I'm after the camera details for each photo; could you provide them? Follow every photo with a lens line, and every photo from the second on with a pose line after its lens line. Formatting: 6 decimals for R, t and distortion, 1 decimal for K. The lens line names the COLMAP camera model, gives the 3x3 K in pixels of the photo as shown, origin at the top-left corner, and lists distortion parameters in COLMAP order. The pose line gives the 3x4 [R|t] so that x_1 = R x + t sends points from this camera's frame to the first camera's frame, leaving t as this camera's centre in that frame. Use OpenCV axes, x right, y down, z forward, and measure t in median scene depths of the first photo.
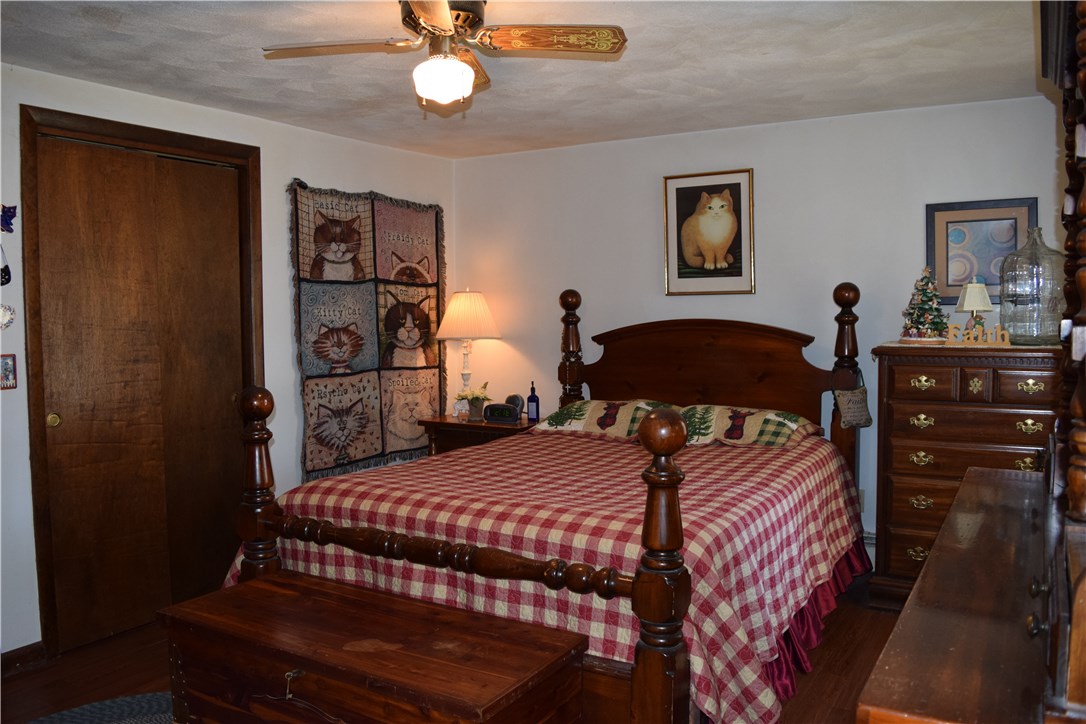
lens RADIAL K [[851.8, 0, 543.4], [0, 851.8, 357.3], [0, 0, 1]] dist [-0.100545, 0.022131]
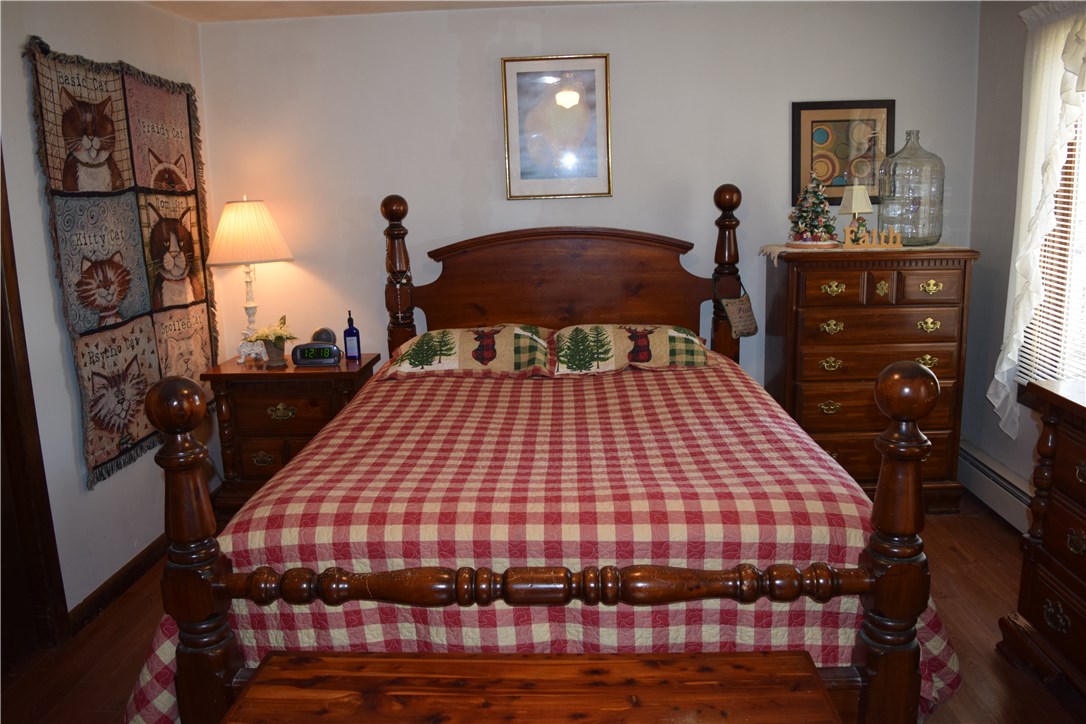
lens RADIAL K [[851.8, 0, 543.1], [0, 851.8, 356.7], [0, 0, 1]] dist [-0.100545, 0.022131]
pose [[0.878976, -0.105434, 0.465064, -0.258803], [0.046697, 0.989595, 0.136091, -0.033238], [-0.474574, -0.097903, 0.874754, 0.232236]]
